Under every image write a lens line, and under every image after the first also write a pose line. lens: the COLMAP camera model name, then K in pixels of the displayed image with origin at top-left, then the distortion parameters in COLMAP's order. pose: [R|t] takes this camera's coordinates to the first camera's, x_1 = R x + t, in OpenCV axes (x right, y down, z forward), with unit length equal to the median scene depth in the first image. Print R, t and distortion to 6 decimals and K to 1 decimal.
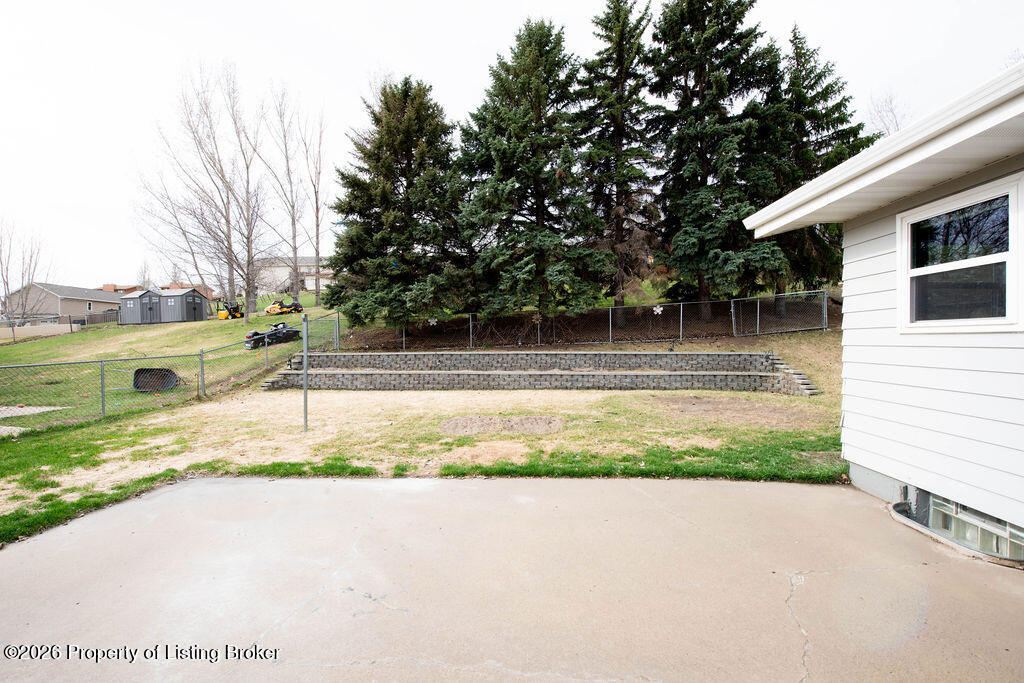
lens RADIAL K [[412.5, 0, 512.0], [0, 412.5, 341.5], [0, 0, 1]] dist [-0.018034, -0.000096]
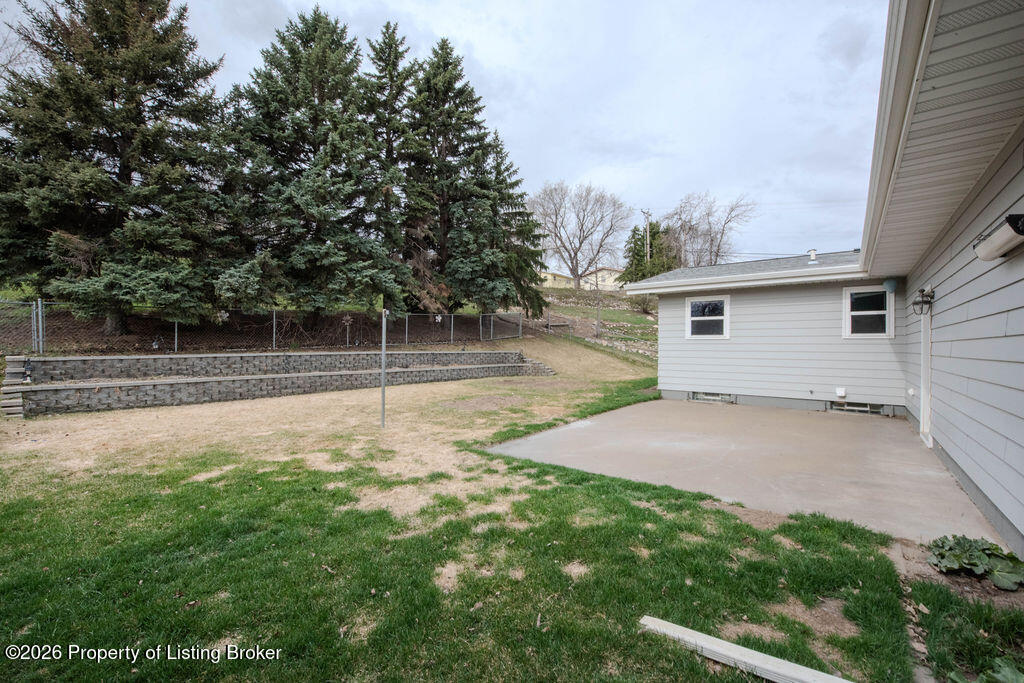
lens RADIAL K [[427.3, 0, 512.0], [0, 427.3, 341.5], [0, 0, 1]] dist [-0.000288, -0.000045]
pose [[0.583484, 0.014236, 0.812000, -0.671502], [-0.003781, 0.999883, -0.014813, 0.013680], [-0.812116, 0.005573, 0.583470, 0.071017]]
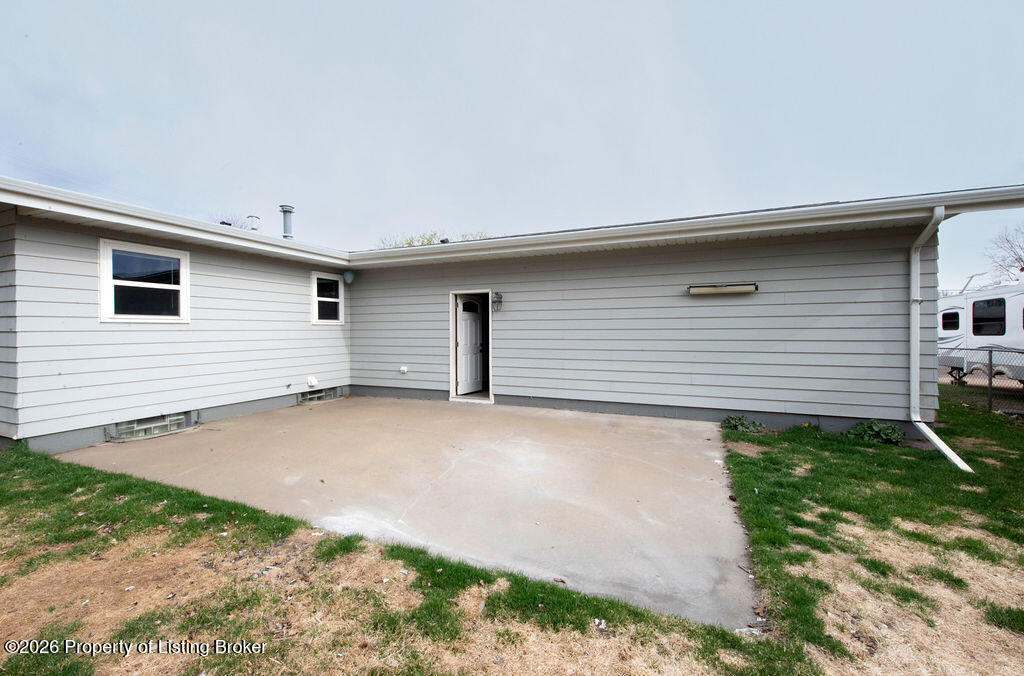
lens RADIAL K [[411.6, 0, 517.5], [0, 411.6, 332.7], [0, 0, 1]] dist [0.002034, 0.000157]
pose [[-0.934942, 0.003795, 0.354781, -0.284971], [0.007791, 0.999921, 0.009834, 0.004875], [-0.354716, 0.011959, -0.934898, 0.554888]]
